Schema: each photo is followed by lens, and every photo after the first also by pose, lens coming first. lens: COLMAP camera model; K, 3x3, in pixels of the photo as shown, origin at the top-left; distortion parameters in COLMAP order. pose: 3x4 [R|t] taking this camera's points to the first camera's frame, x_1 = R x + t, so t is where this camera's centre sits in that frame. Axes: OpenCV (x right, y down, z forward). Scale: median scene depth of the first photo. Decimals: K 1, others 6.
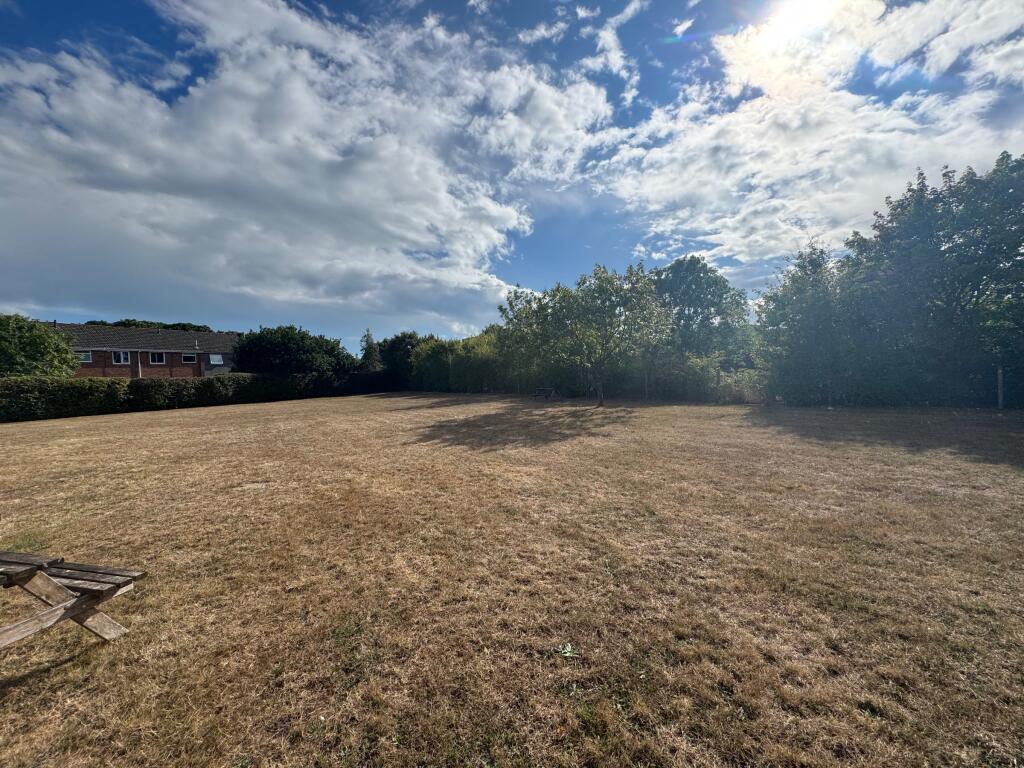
lens RADIAL K [[407.3, 0, 514.1], [0, 407.3, 383.5], [0, 0, 1]] dist [0.001312, -0.000144]
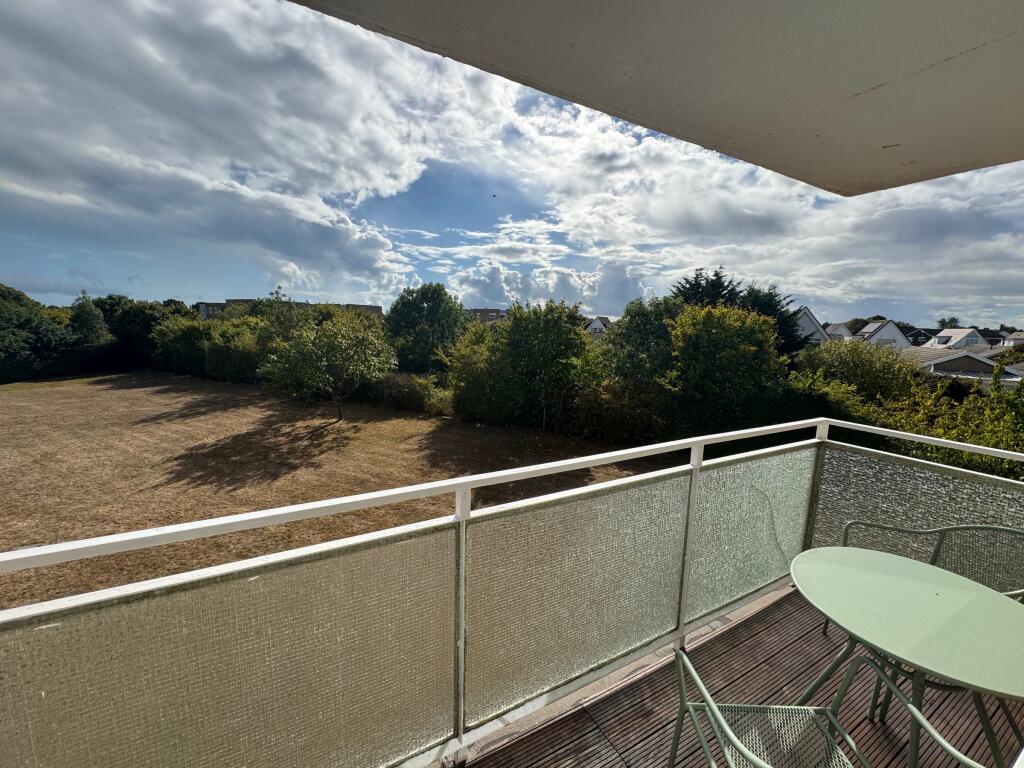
lens RADIAL K [[407.3, 0, 512.6], [0, 407.3, 385.8], [0, 0, 1]] dist [0.001312, -0.000144]
pose [[0.891980, -0.016386, 0.451777, 0.124482], [-0.040185, 0.992513, 0.115339, -0.252432], [-0.450285, -0.121035, 0.884643, -0.454863]]
